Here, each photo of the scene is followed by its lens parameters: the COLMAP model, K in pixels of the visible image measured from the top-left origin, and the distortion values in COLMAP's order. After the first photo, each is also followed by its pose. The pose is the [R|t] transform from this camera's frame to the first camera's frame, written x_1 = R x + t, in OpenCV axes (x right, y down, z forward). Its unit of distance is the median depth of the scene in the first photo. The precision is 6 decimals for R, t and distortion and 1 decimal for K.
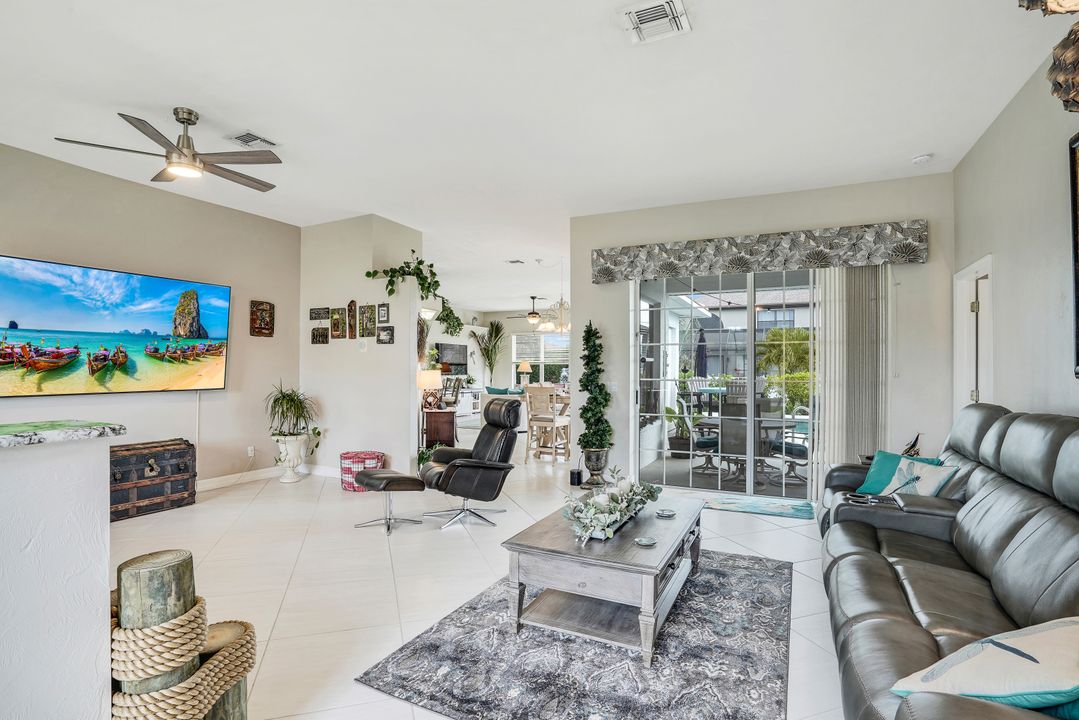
lens RADIAL K [[524.6, 0, 538.6], [0, 524.6, 361.8], [0, 0, 1]] dist [-0.026500, 0.008413]
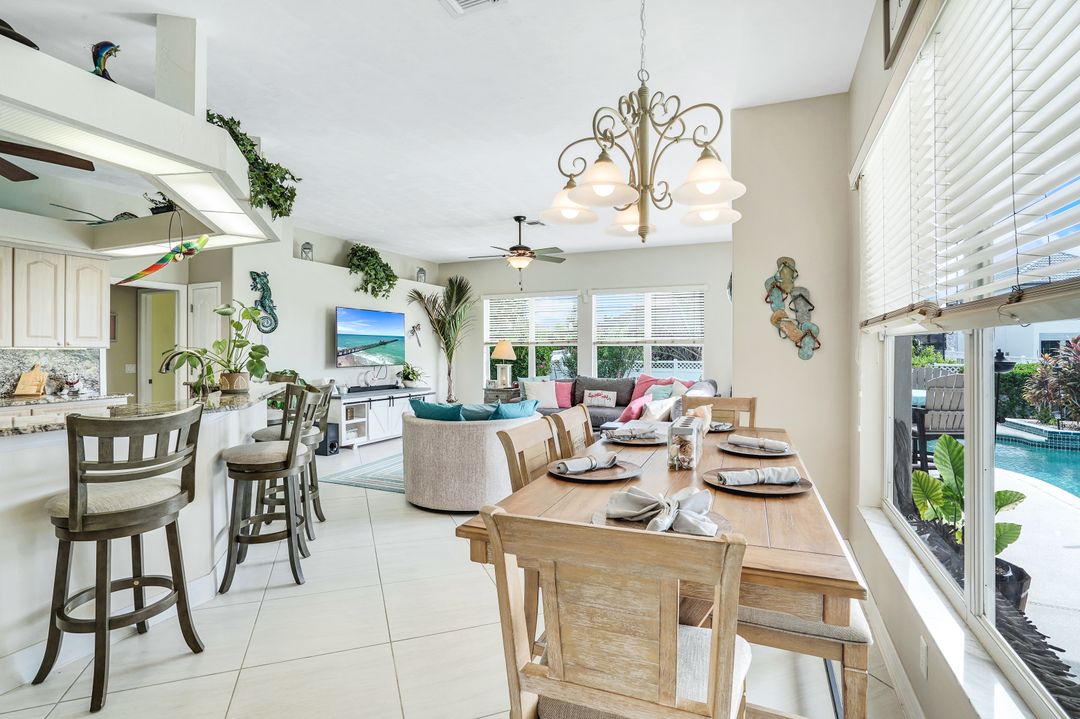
lens RADIAL K [[525.0, 0, 534.5], [0, 525.0, 350.5], [0, 0, 1]] dist [-0.026500, 0.008413]
pose [[0.999608, -0.000660, 0.028005, -0.008544], [0.000240, 0.999888, 0.014990, 0.000708], [-0.028011, -0.014977, 0.999495, 0.400068]]
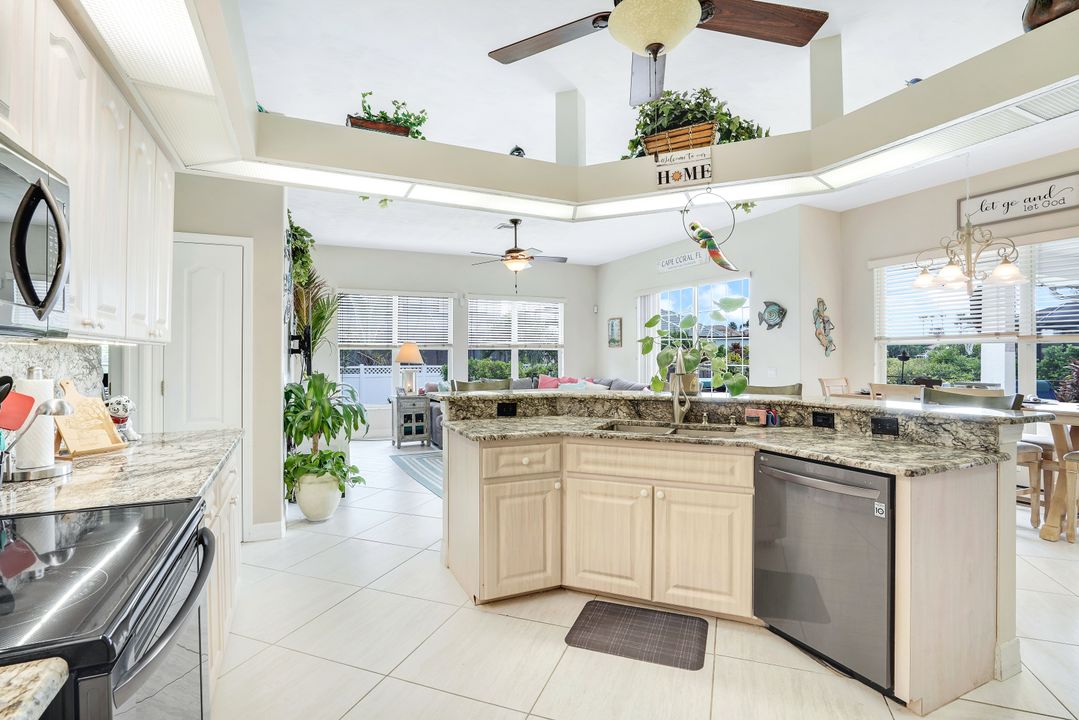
lens RADIAL K [[524.6, 0, 537.2], [0, 524.6, 356.6], [0, 0, 1]] dist [-0.026500, 0.008413]
pose [[0.638087, -0.002875, 0.769959, -0.344448], [-0.009051, 0.999896, 0.011234, 0.005179], [-0.769911, -0.014137, 0.637995, 0.548251]]
